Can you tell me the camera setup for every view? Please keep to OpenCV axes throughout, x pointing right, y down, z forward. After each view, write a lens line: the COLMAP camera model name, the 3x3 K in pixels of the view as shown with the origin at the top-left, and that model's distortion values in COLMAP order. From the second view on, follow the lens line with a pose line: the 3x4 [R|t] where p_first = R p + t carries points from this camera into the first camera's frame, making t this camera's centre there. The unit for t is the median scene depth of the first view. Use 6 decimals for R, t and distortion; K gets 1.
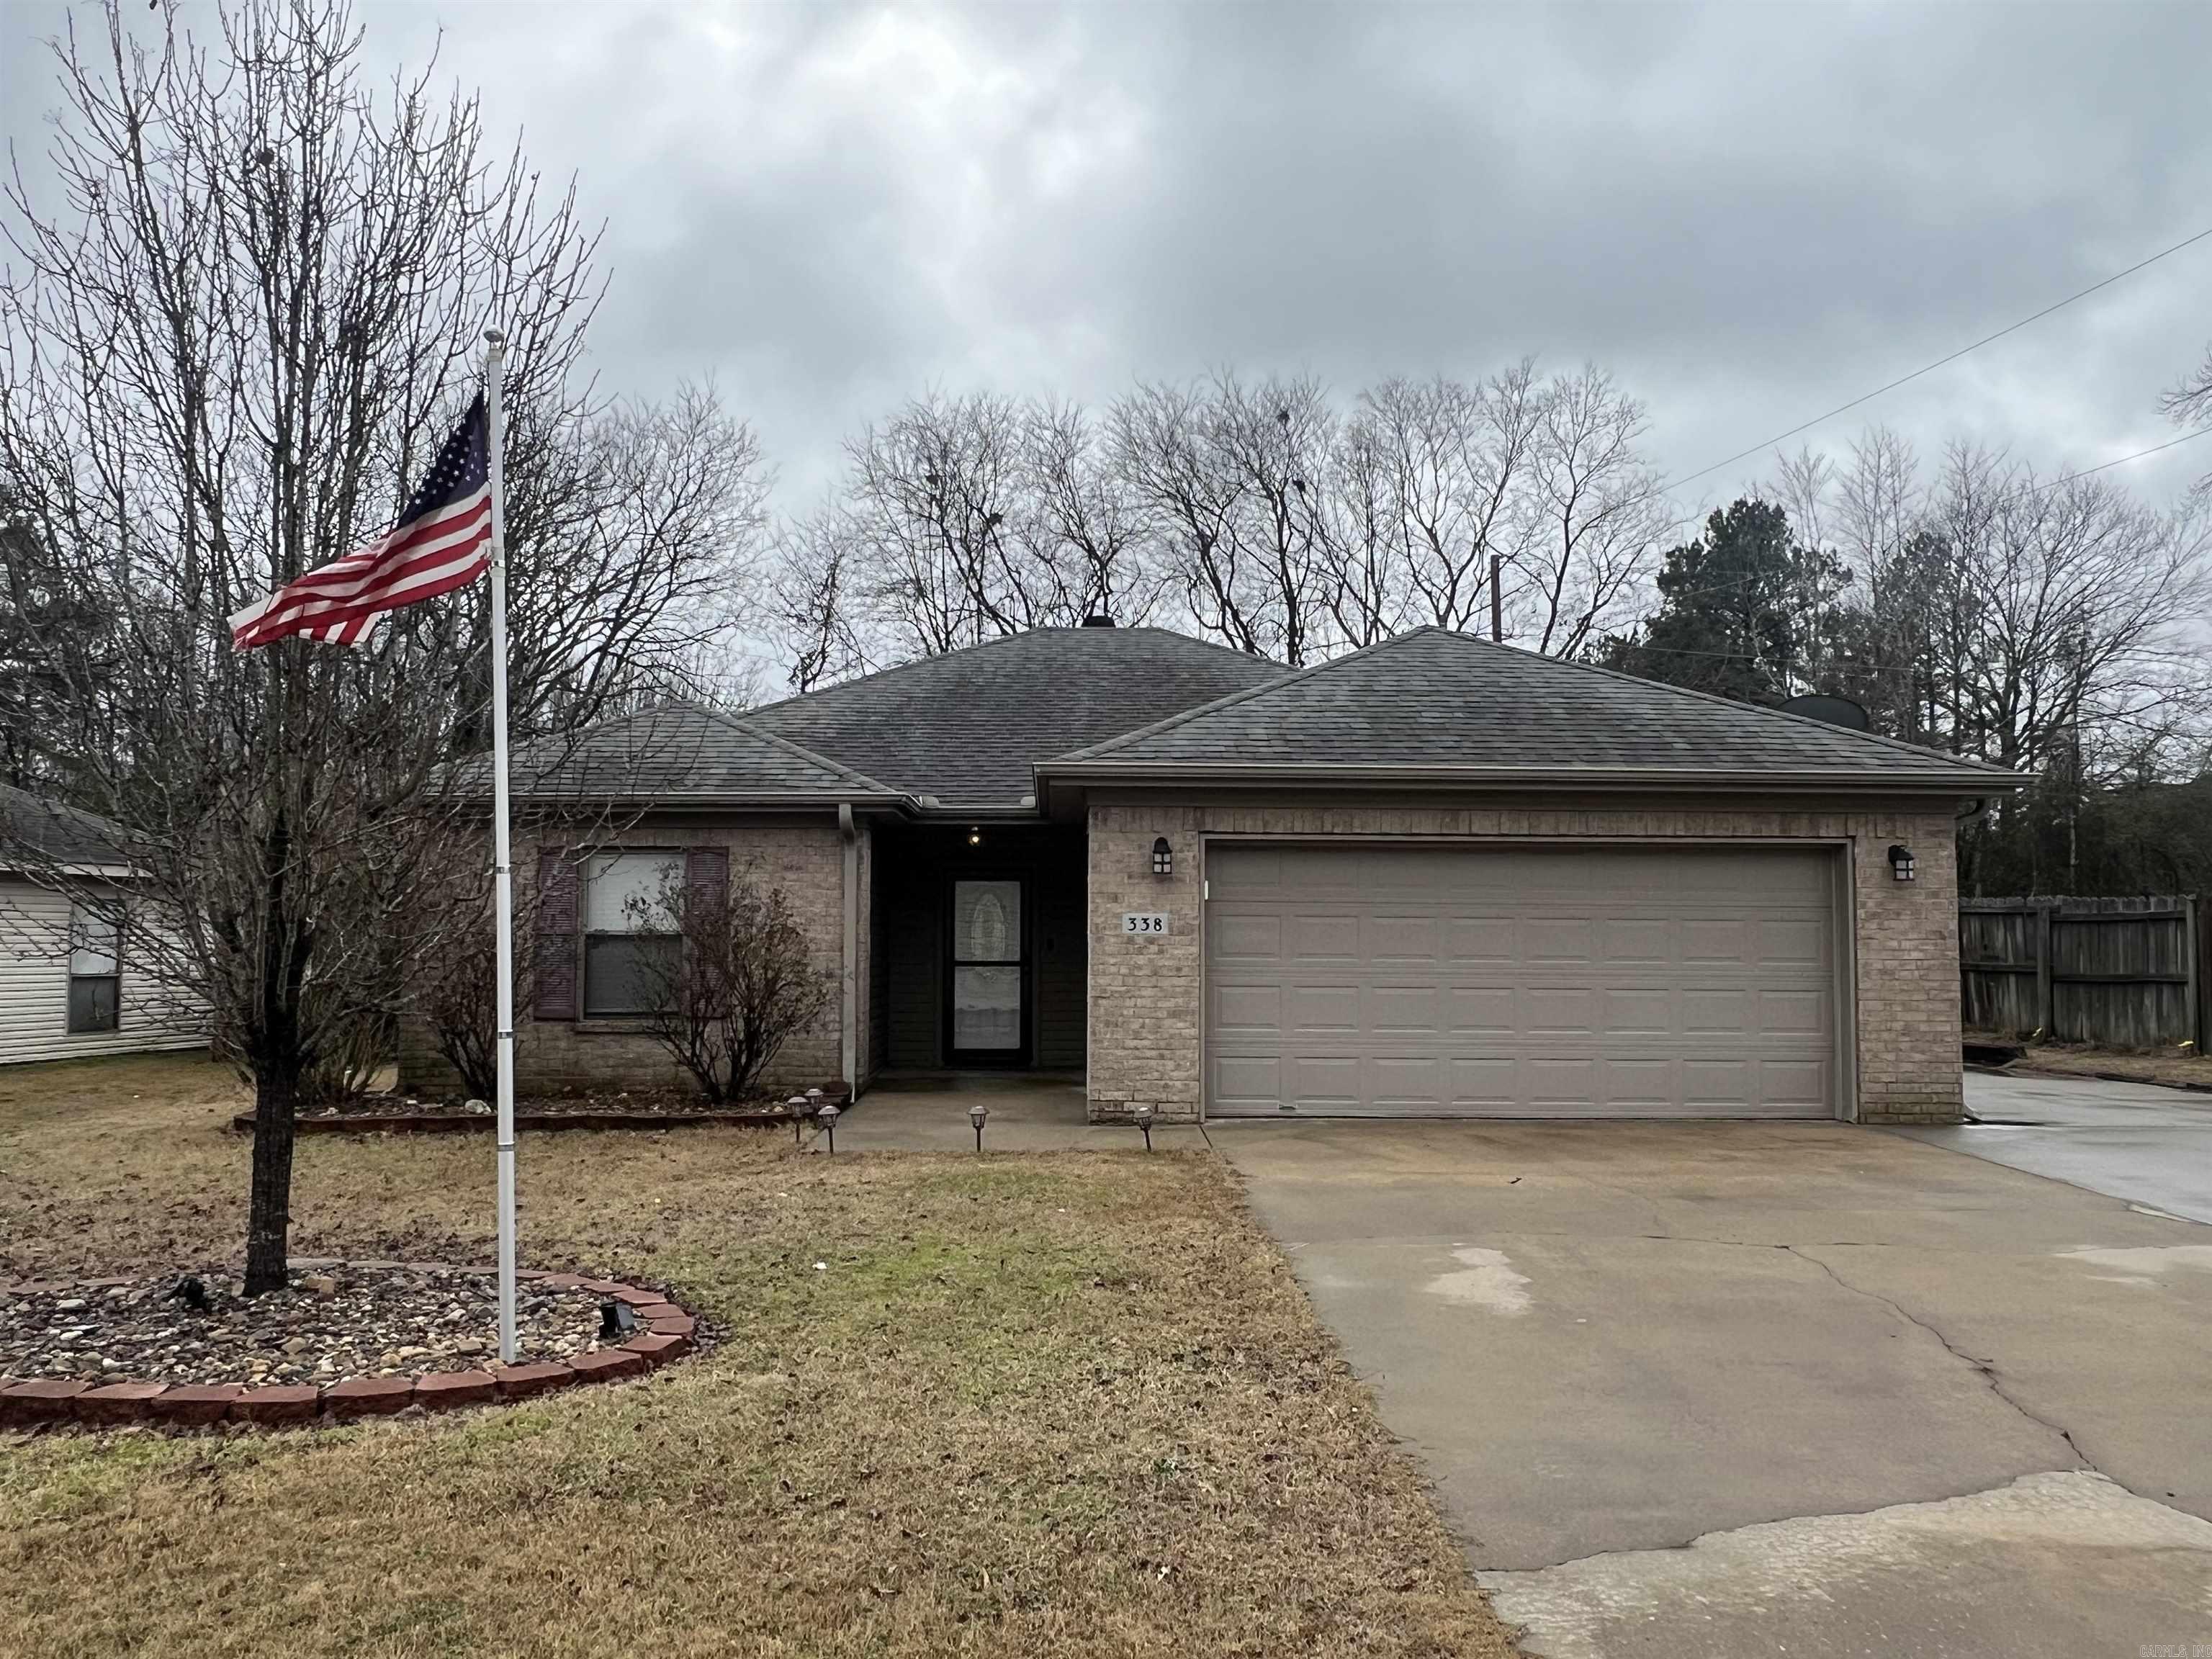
lens RADIAL K [[1616.4, 0, 1049.3], [0, 1616.4, 824.2], [0, 0, 1]] dist [-0.008389, 0.003612]
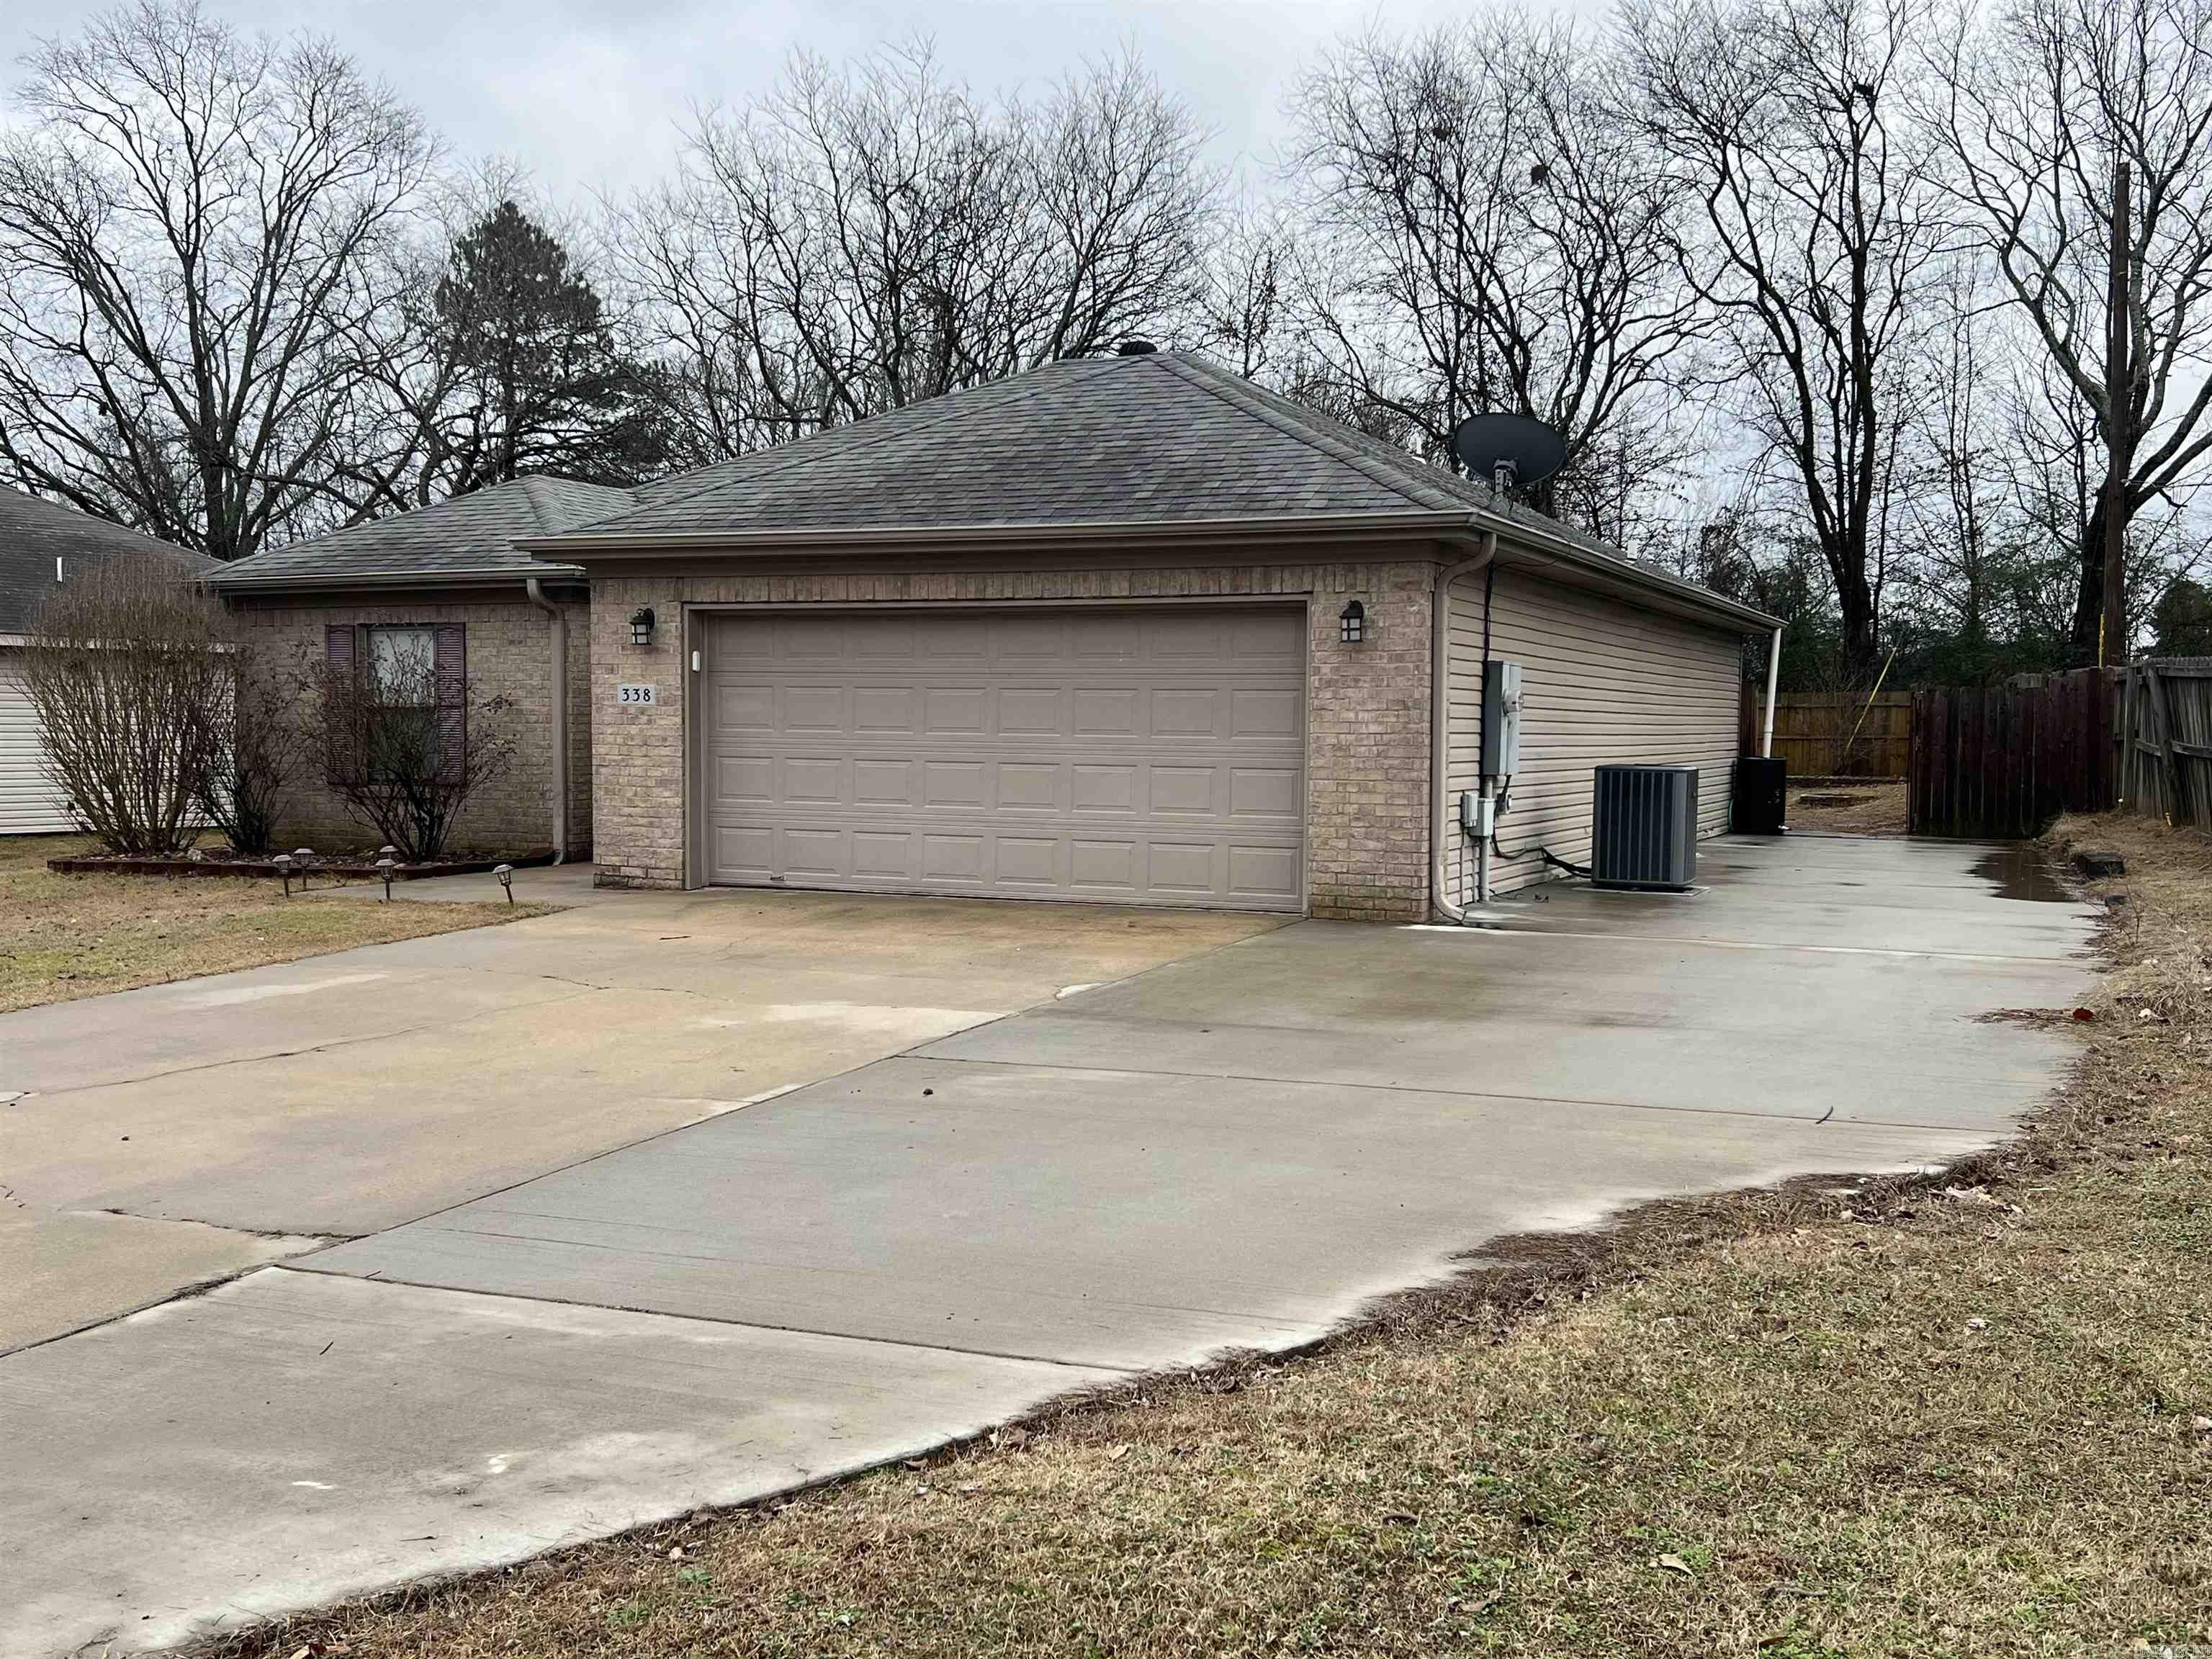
lens RADIAL K [[2082.1, 0, 1098.5], [0, 2082.1, 825.7], [0, 0, 1]] dist [0.068524, 0.000000]
pose [[0.909759, 0.022949, -0.414502, 0.866951], [0.025878, 0.993394, 0.111798, 0.004028], [0.414329, -0.112436, 0.903155, -0.077698]]
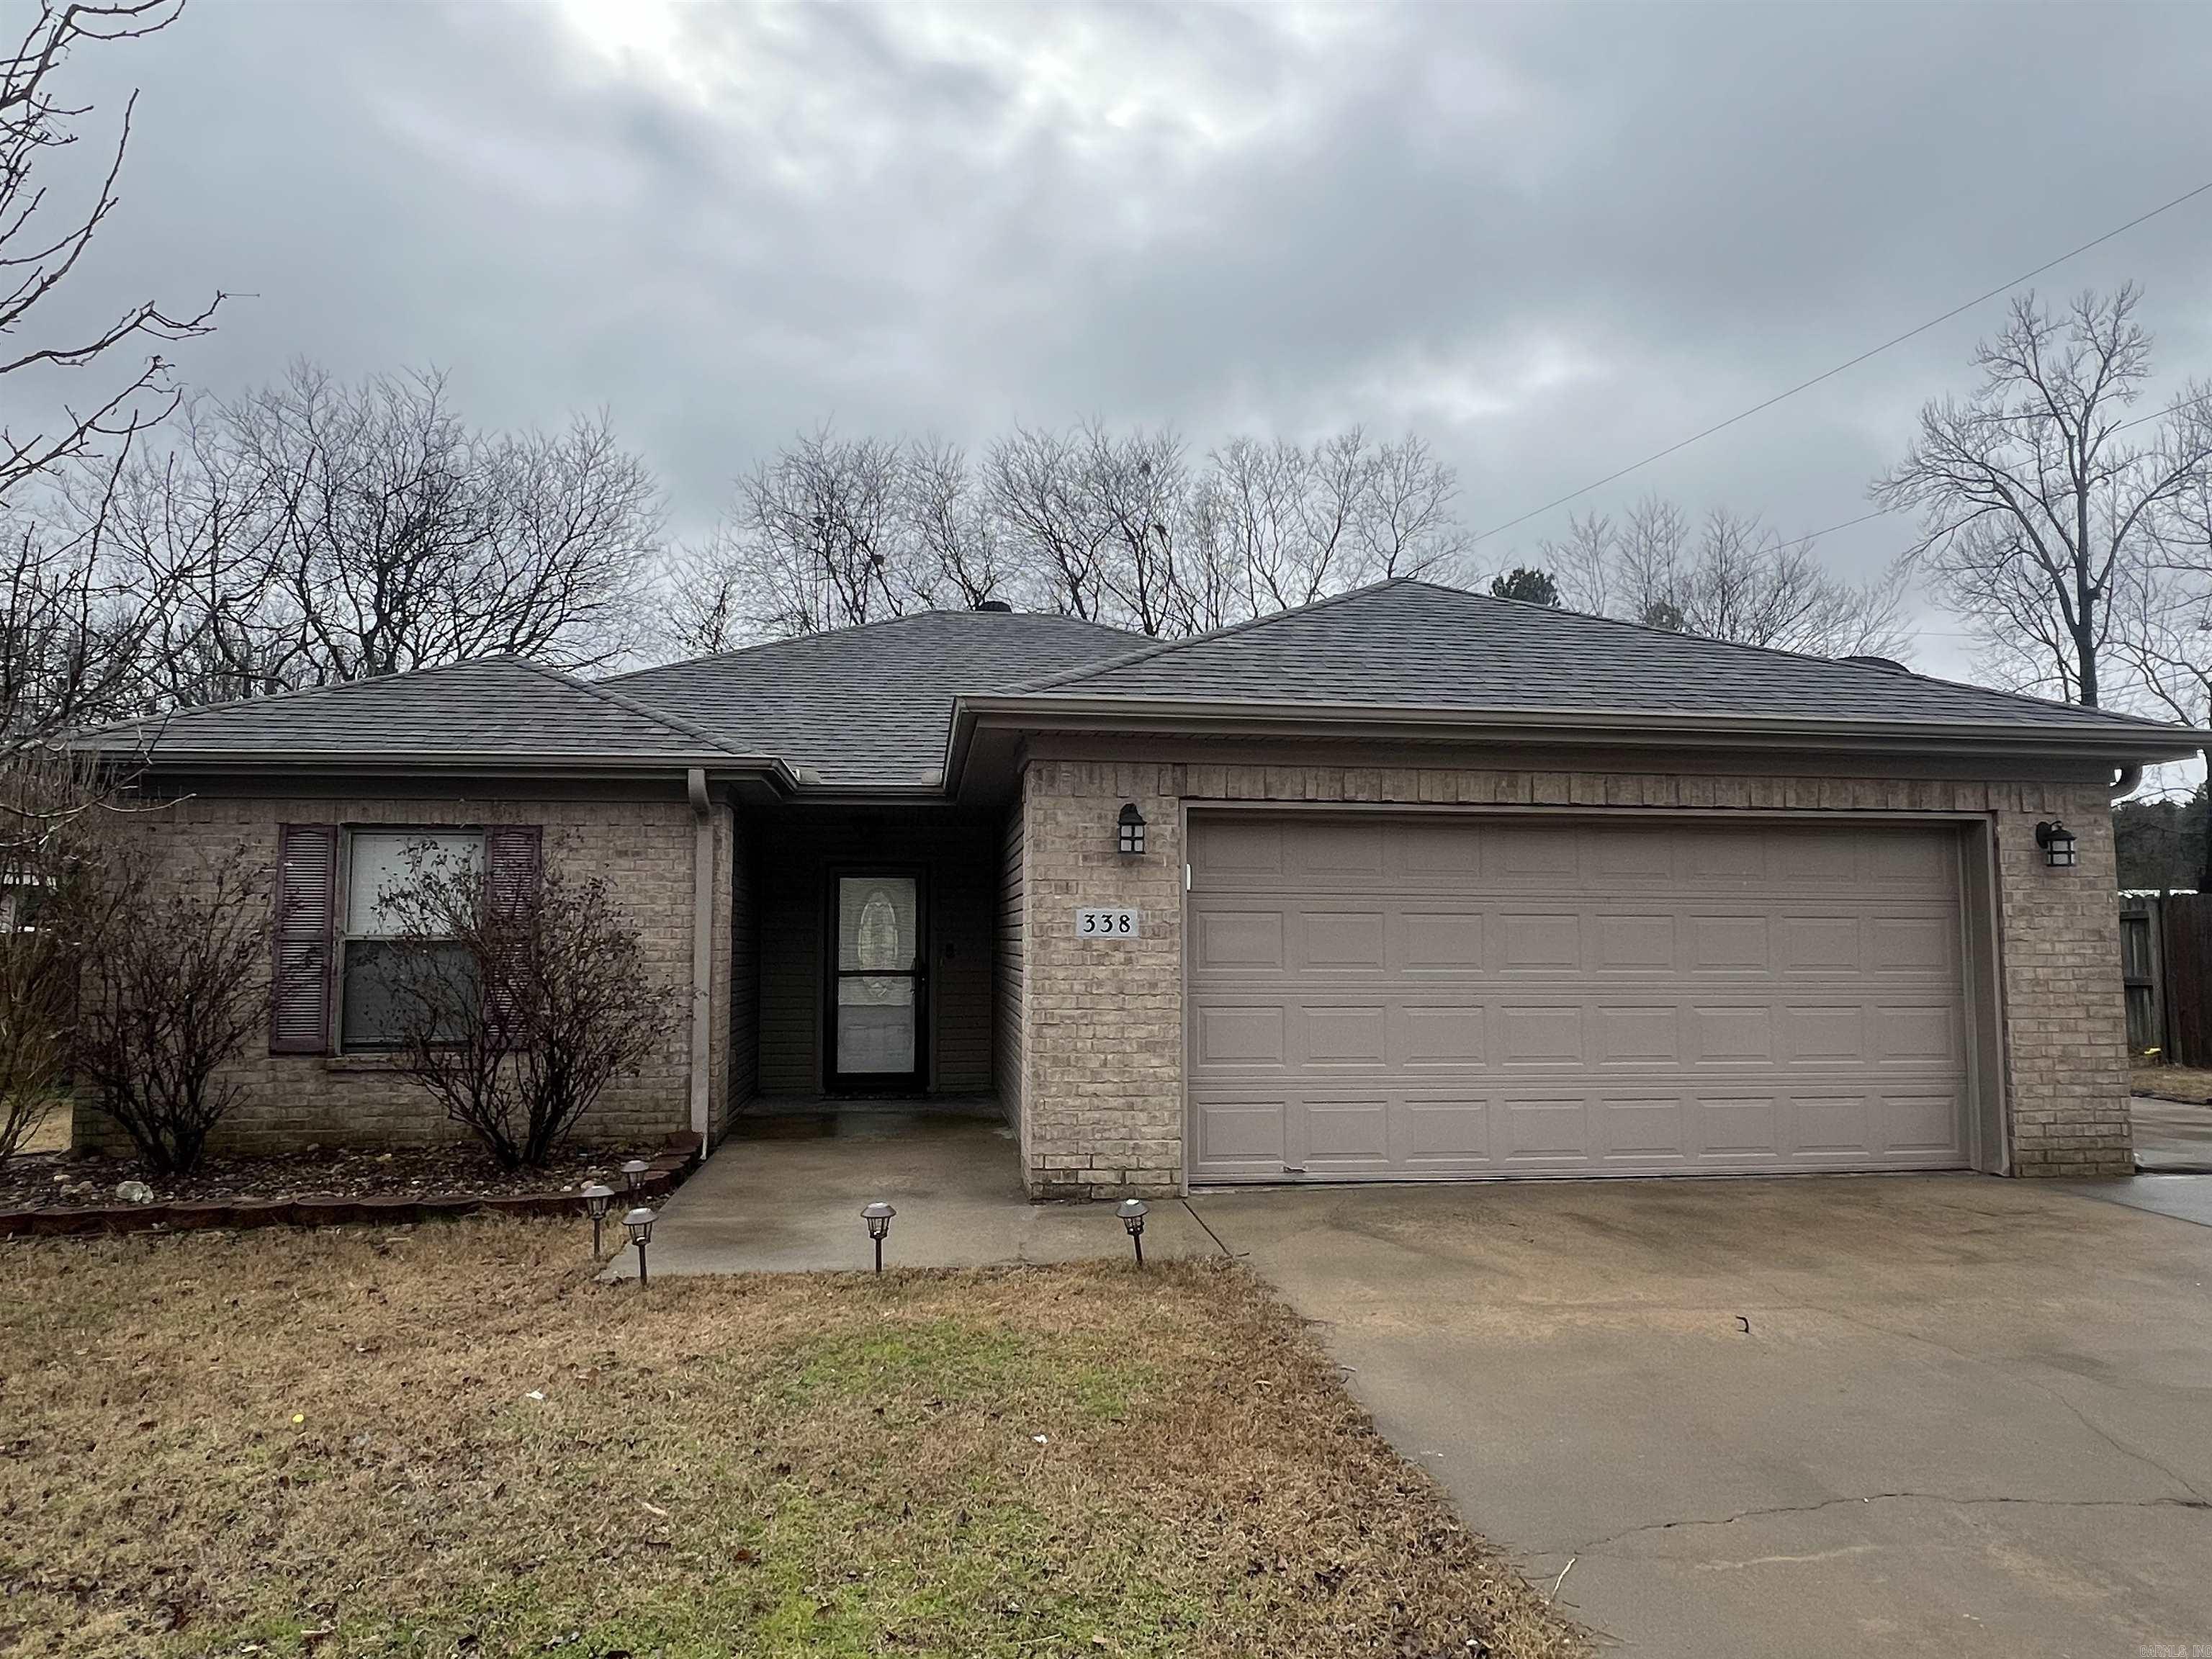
lens RADIAL K [[1347.0, 0, 1070.3], [0, 1347.0, 824.5], [0, 0, 1]] dist [0.004077, -0.003316]
pose [[0.993575, 0.006474, 0.112990, -0.025720], [-0.004327, 0.999806, -0.019233, 0.029126], [-0.113093, 0.018620, 0.993410, 0.397400]]
